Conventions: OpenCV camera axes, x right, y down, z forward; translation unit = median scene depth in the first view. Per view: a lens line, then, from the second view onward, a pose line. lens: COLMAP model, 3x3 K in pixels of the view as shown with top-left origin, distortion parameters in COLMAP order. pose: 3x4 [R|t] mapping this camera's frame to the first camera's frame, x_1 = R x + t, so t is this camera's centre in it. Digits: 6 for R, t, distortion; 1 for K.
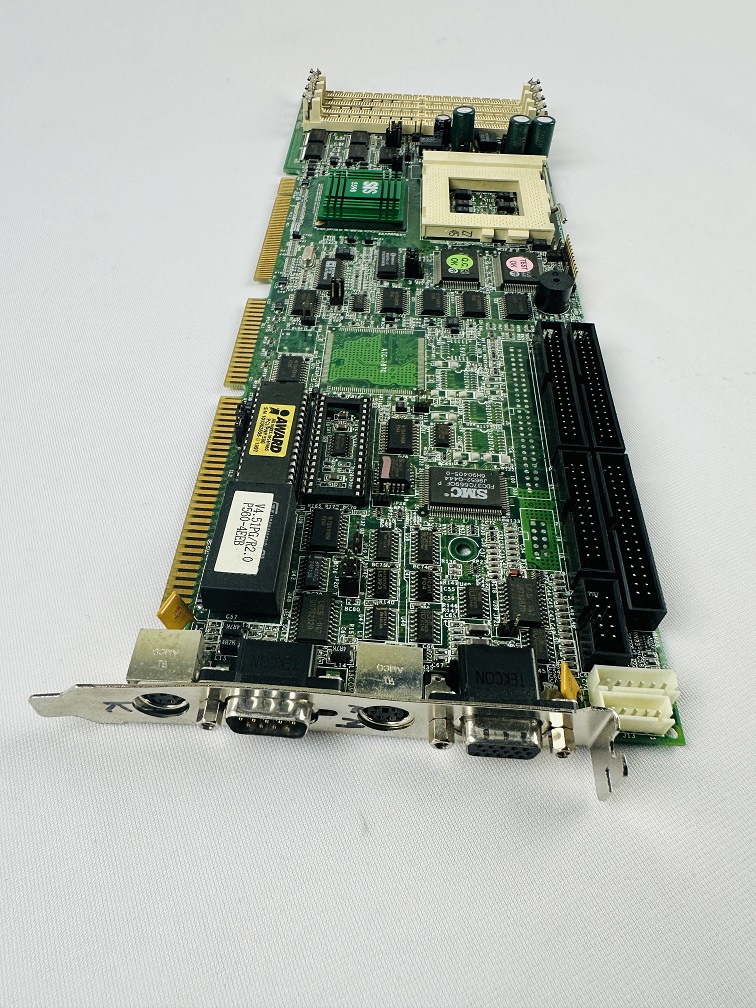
lens RADIAL K [[707.8, 0, 371.0], [0, 707.8, 504.6], [0, 0, 1]] dist [-0.010994, -0.007816]
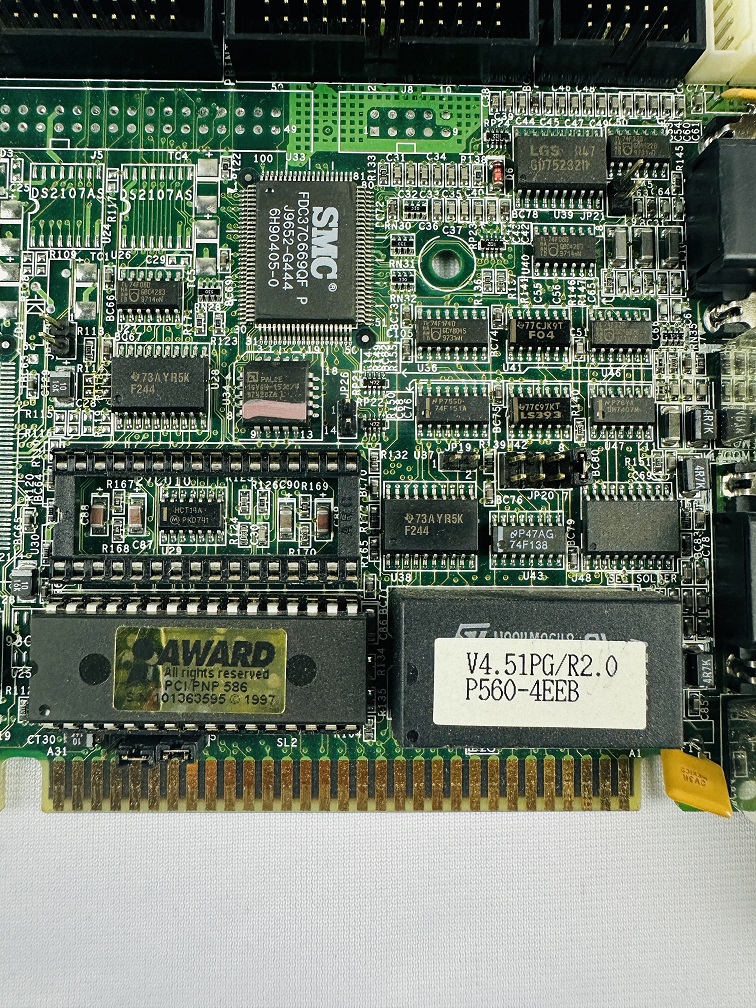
lens RADIAL K [[707.8, 0, 360.0], [0, 707.8, 471.3], [0, 0, 1]] dist [-0.010994, -0.007816]
pose [[-0.051251, -0.997651, 0.045443, -0.039556], [0.746881, -0.008082, 0.664908, -0.294814], [-0.662979, 0.068018, 0.745541, 0.567260]]
